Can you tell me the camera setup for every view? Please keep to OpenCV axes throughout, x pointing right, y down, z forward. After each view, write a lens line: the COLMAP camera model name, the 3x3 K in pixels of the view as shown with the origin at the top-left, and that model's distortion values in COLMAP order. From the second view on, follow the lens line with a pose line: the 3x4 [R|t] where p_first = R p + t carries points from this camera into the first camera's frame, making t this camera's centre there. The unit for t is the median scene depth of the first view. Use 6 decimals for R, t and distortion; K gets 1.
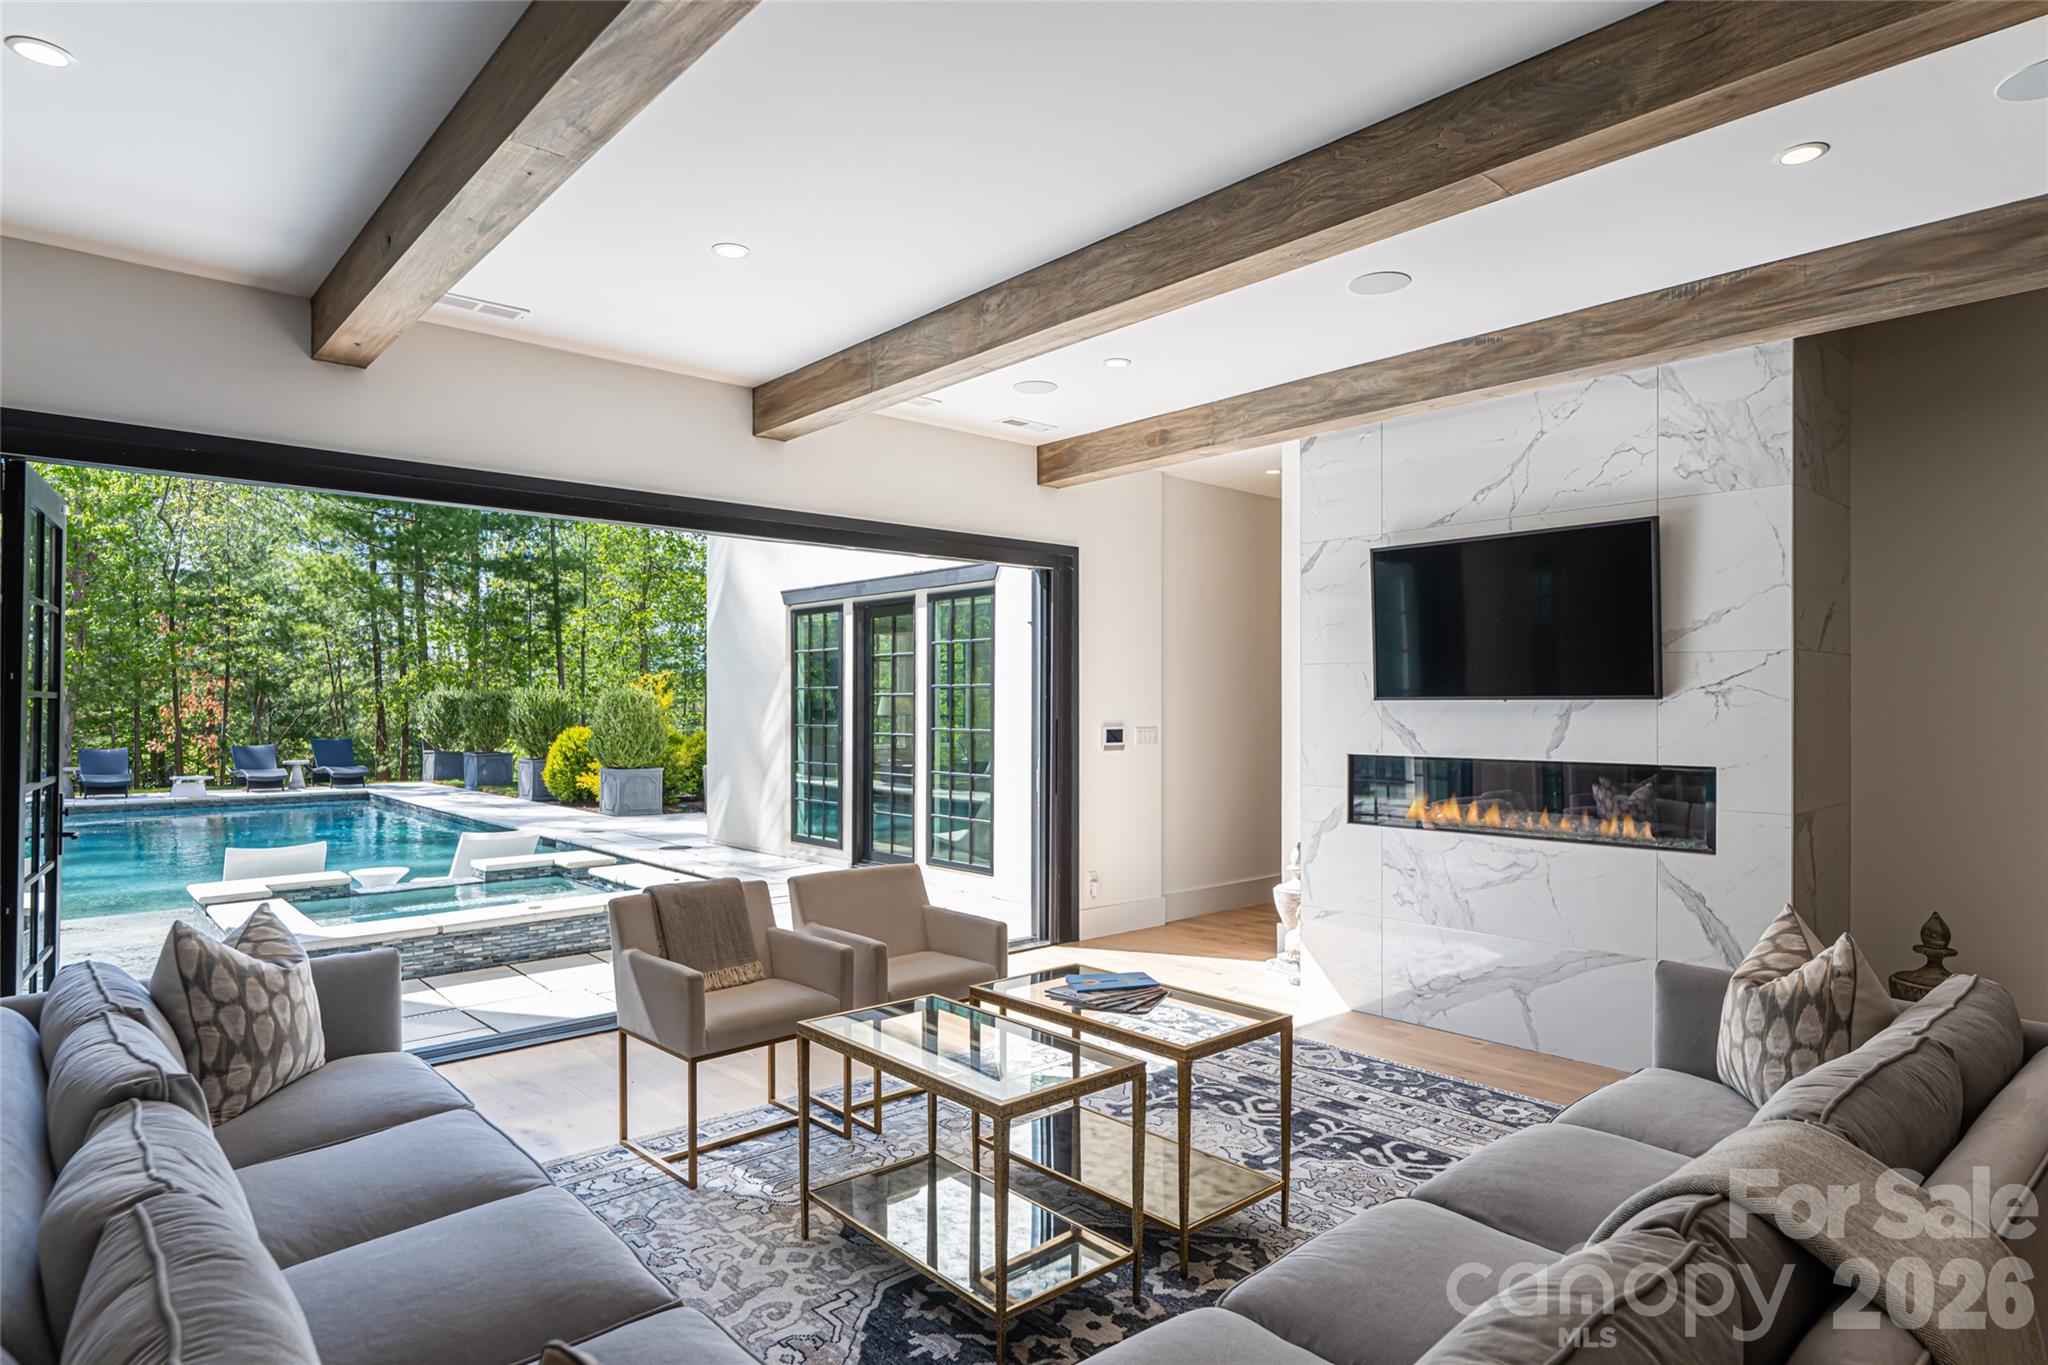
lens RADIAL K [[1149.7, 0, 1065.8], [0, 1149.7, 703.3], [0, 0, 1]] dist [0.017142, 0.000322]
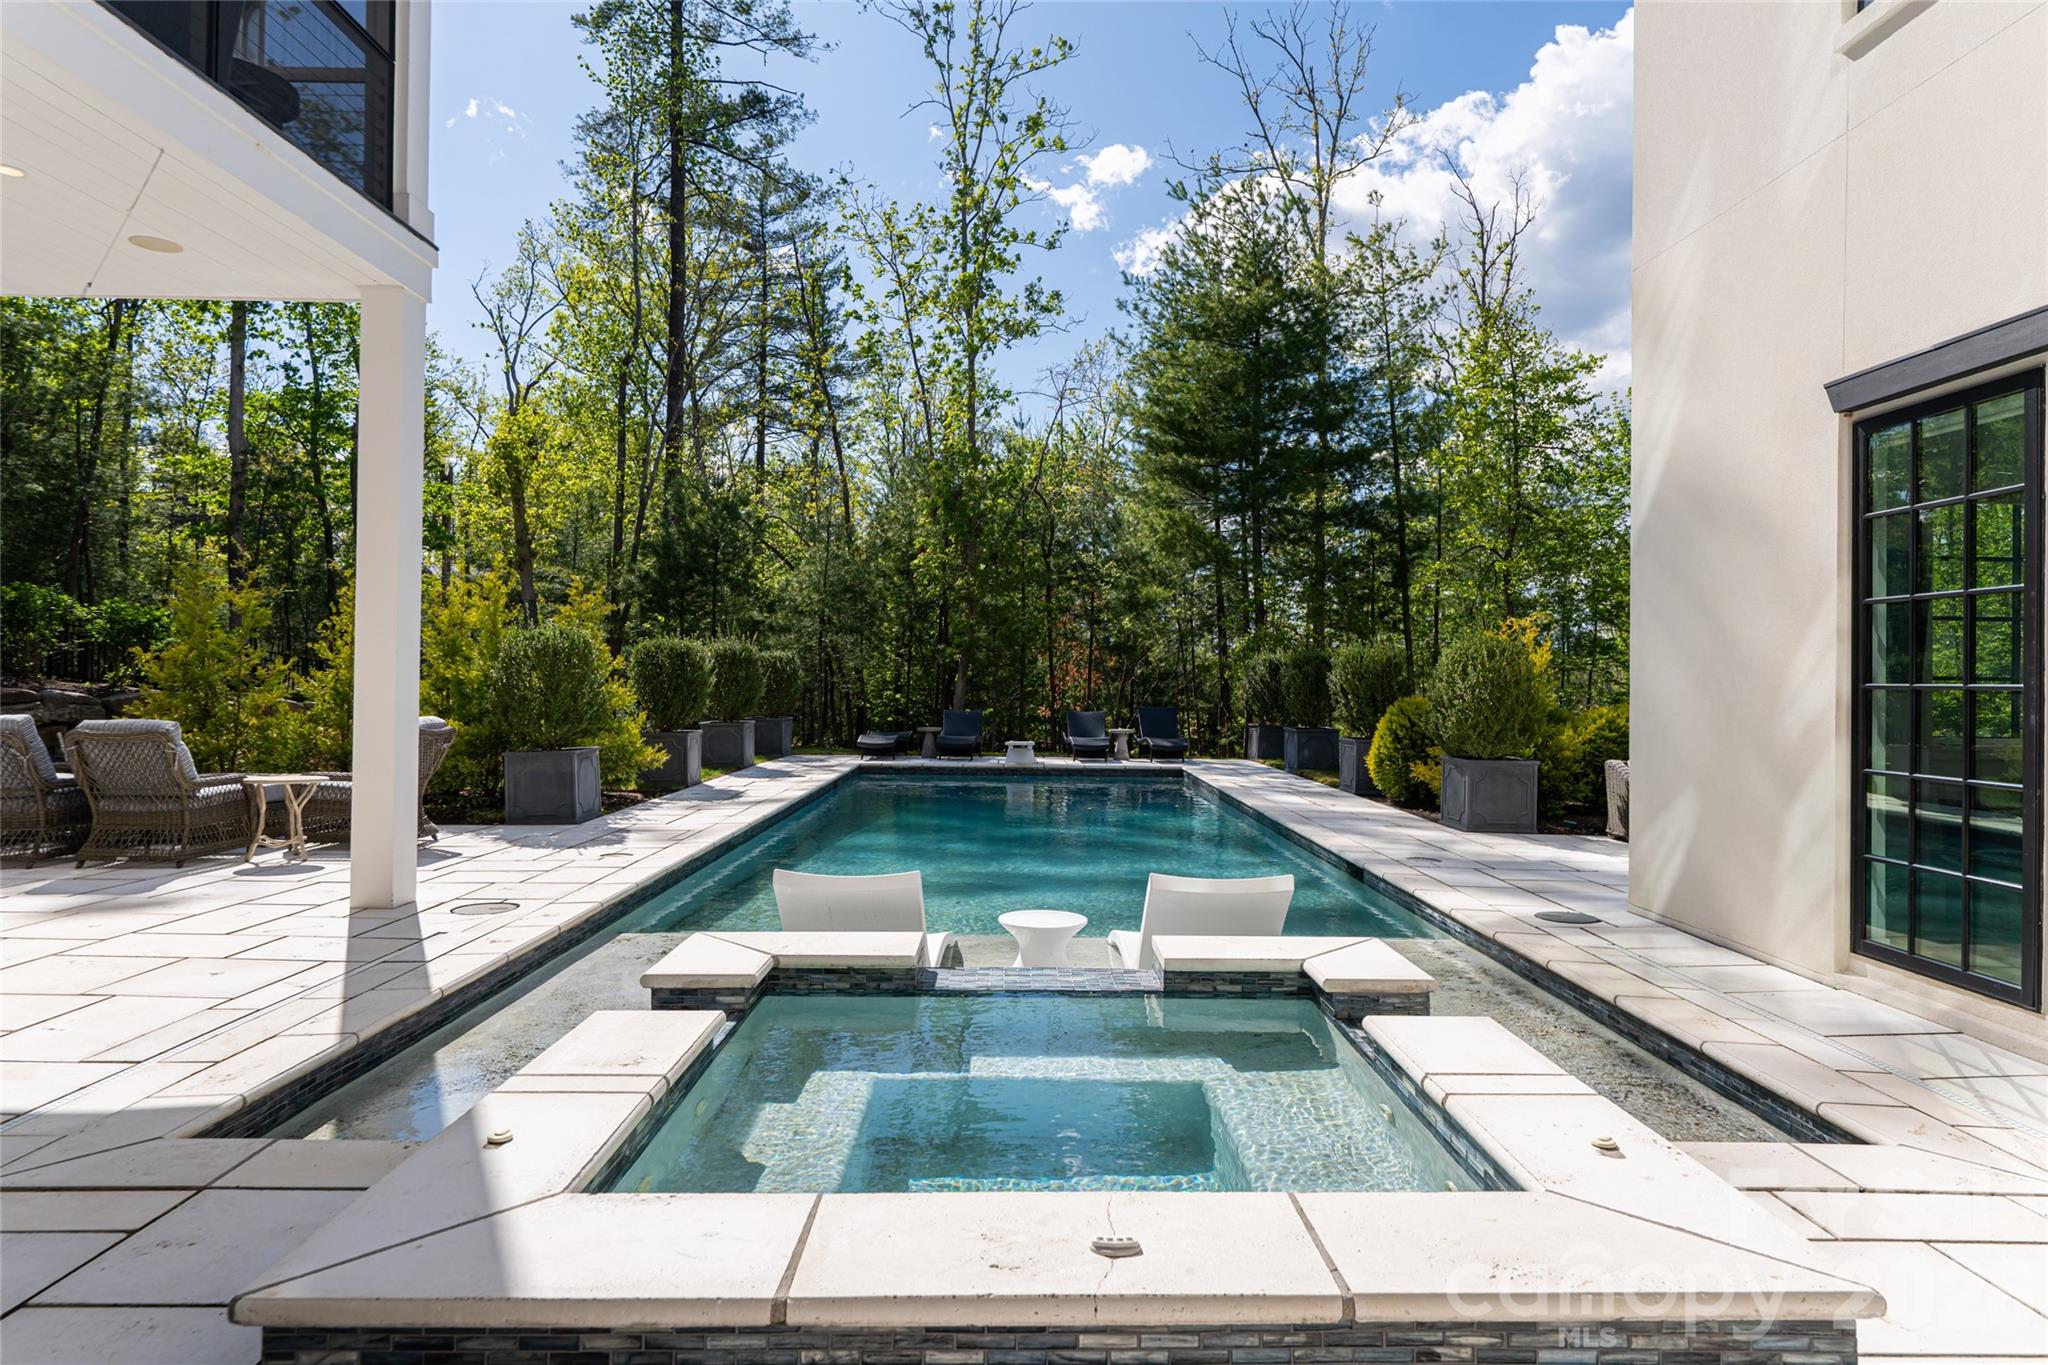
lens RADIAL K [[1149.7, 0, 1024.6], [0, 1149.7, 677.3], [0, 0, 1]] dist [0.017142, 0.000322]
pose [[0.732757, 0.005257, -0.680470, -0.121104], [-0.010922, 0.999932, -0.004037, 0.015245], [0.680403, 0.010391, 0.732764, 0.330979]]
